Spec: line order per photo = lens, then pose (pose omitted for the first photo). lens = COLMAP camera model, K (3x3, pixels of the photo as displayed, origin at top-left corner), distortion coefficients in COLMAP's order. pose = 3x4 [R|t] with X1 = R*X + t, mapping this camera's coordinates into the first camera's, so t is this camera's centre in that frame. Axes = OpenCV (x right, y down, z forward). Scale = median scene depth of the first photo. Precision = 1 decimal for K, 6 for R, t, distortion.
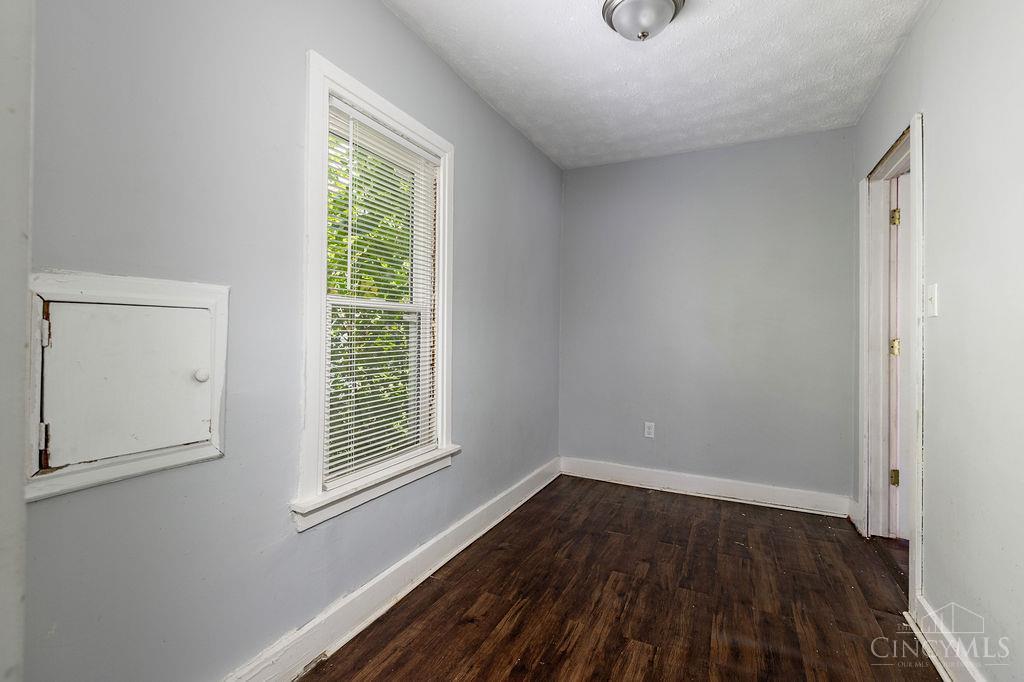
lens RADIAL K [[460.2, 0, 515.5], [0, 460.2, 328.2], [0, 0, 1]] dist [0.001685, 0.000488]
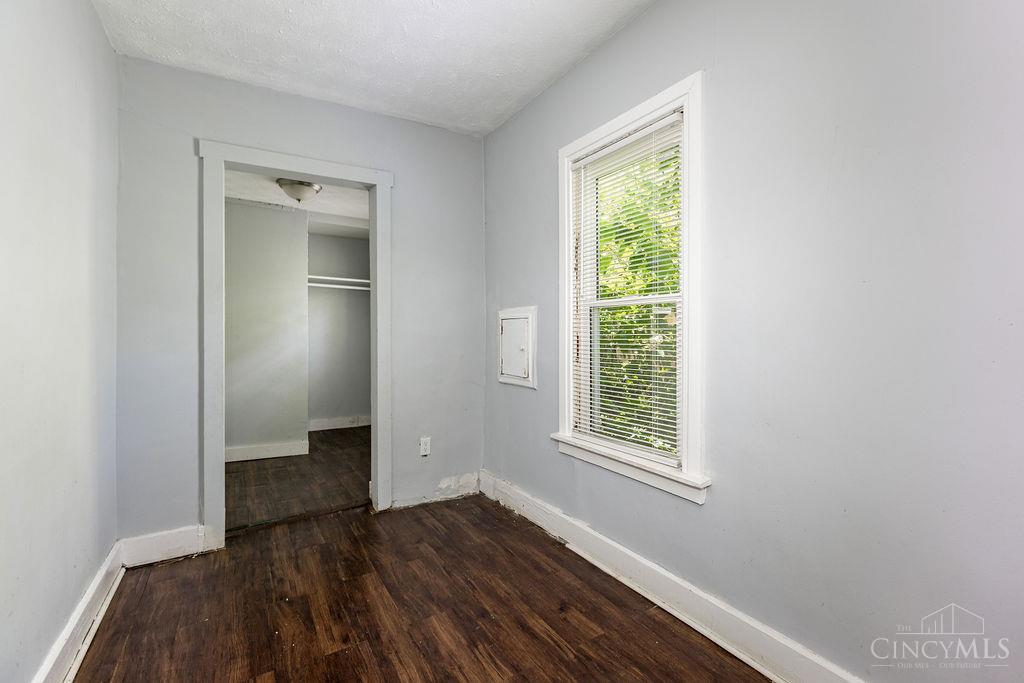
lens RADIAL K [[460.2, 0, 515.5], [0, 460.2, 328.7], [0, 0, 1]] dist [0.001685, 0.000488]
pose [[-0.551912, -0.014413, -0.833778, 0.873625], [0.005125, 0.999773, -0.020675, 0.039836], [0.833886, -0.015684, -0.551713, 1.588215]]
